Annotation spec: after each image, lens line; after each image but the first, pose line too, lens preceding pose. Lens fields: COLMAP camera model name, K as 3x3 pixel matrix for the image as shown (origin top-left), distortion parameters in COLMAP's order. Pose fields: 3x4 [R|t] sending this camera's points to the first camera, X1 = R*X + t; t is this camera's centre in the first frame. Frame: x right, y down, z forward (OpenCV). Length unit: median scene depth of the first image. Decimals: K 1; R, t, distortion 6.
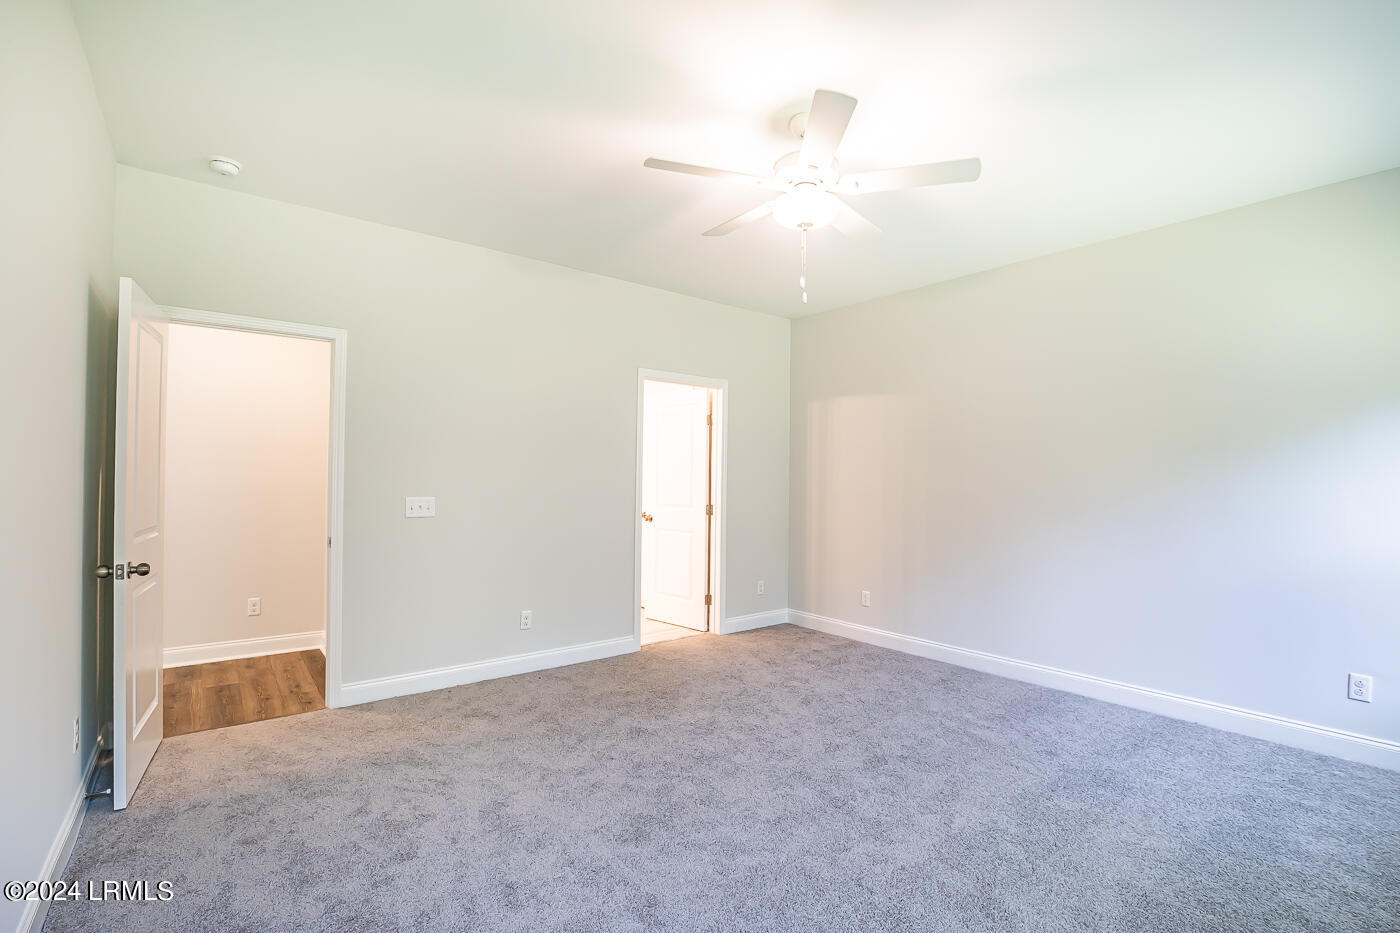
lens RADIAL K [[644.3, 0, 690.6], [0, 644.3, 471.3], [0, 0, 1]] dist [-0.032835, 0.000215]
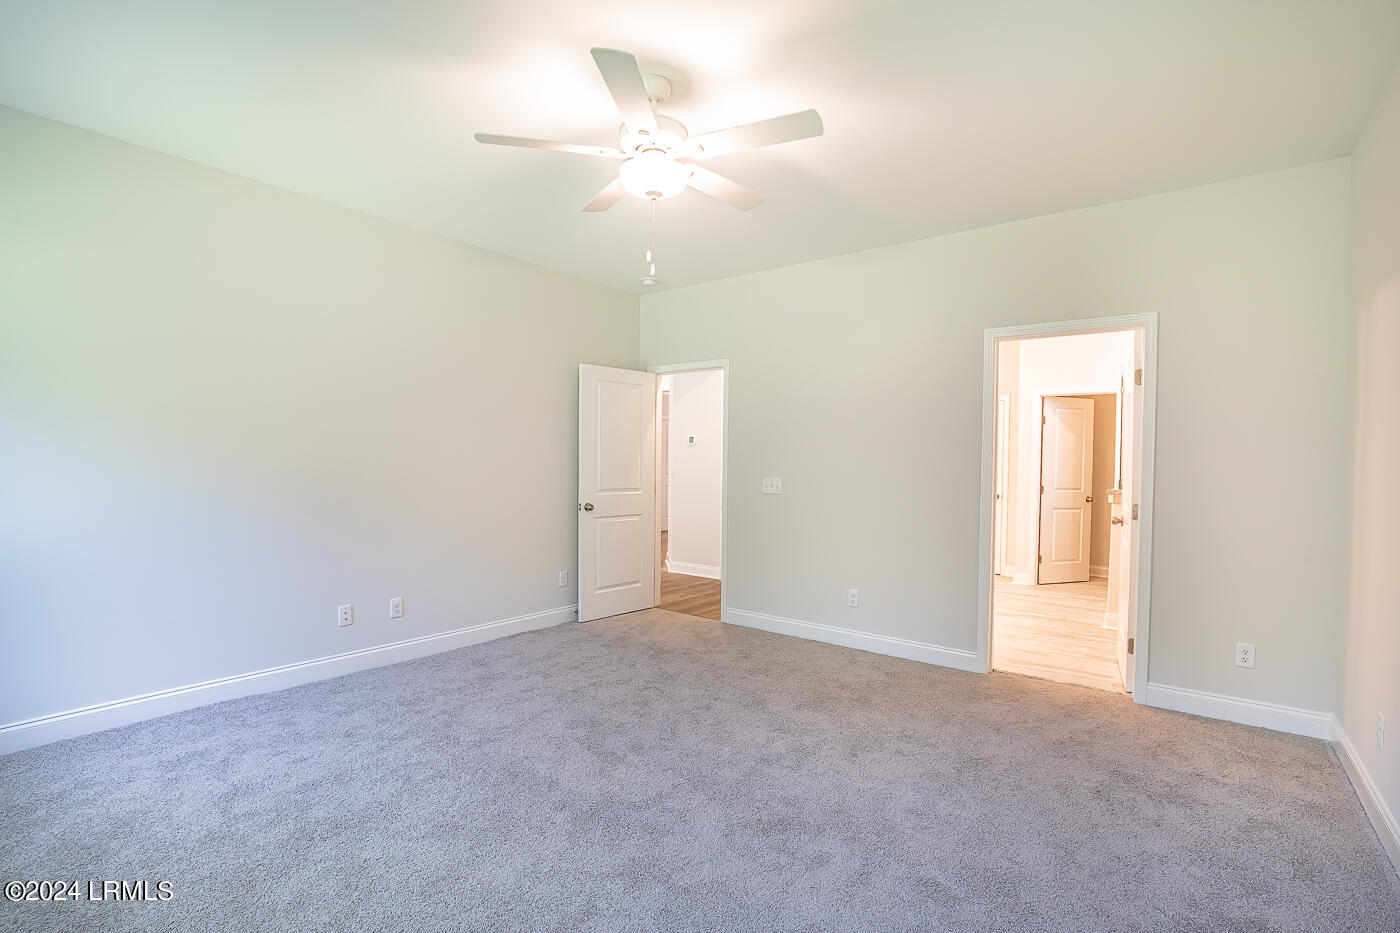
lens RADIAL K [[623.6, 0, 704.8], [0, 623.6, 471.8], [0, 0, 1]] dist [-0.034531, 0.006575]
pose [[0.236403, 0.010001, -0.971604, 0.809686], [0.002278, 0.999939, 0.010847, 0.015356], [0.971653, -0.004777, 0.236365, 0.627526]]
